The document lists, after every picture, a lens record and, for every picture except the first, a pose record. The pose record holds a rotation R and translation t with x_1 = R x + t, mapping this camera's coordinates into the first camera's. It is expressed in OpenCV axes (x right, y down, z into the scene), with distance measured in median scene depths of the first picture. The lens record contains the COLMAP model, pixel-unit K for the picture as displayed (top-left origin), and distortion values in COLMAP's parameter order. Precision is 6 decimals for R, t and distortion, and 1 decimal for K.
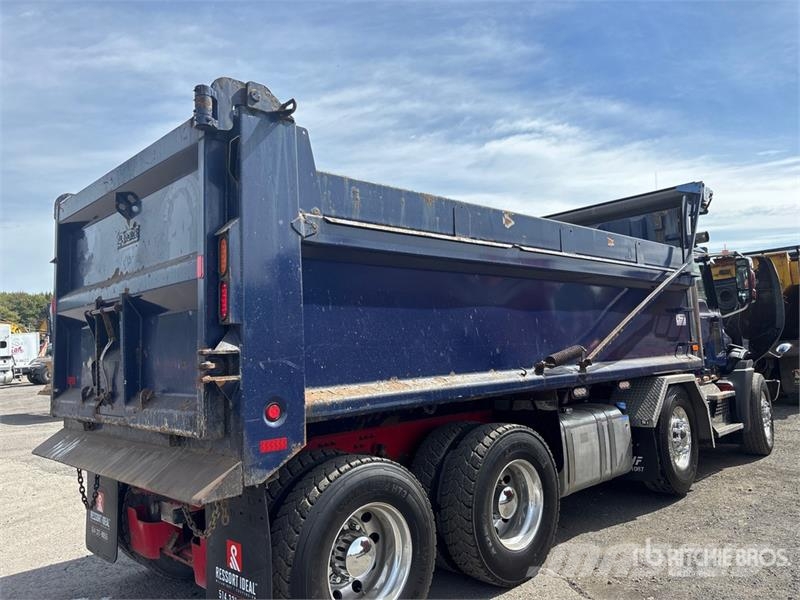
lens RADIAL K [[611.5, 0, 398.0], [0, 611.5, 292.3], [0, 0, 1]] dist [0.022920, -0.027053]
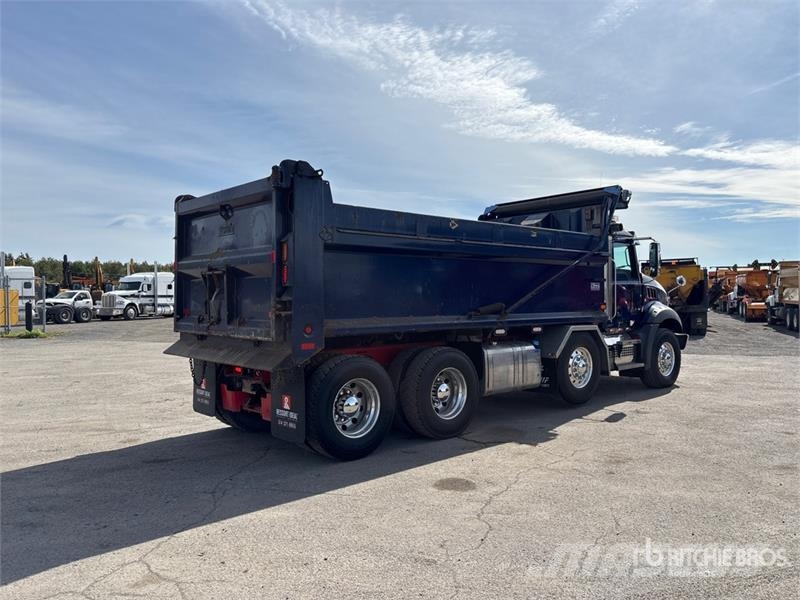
lens RADIAL K [[635.1, 0, 404.6], [0, 635.1, 299.3], [0, 0, 1]] dist [0.075689, 0.002283]
pose [[0.998326, 0.041176, -0.040626, 0.151097], [-0.036907, 0.994226, 0.100758, -0.099891], [0.044540, -0.099090, 0.994081, -0.821643]]
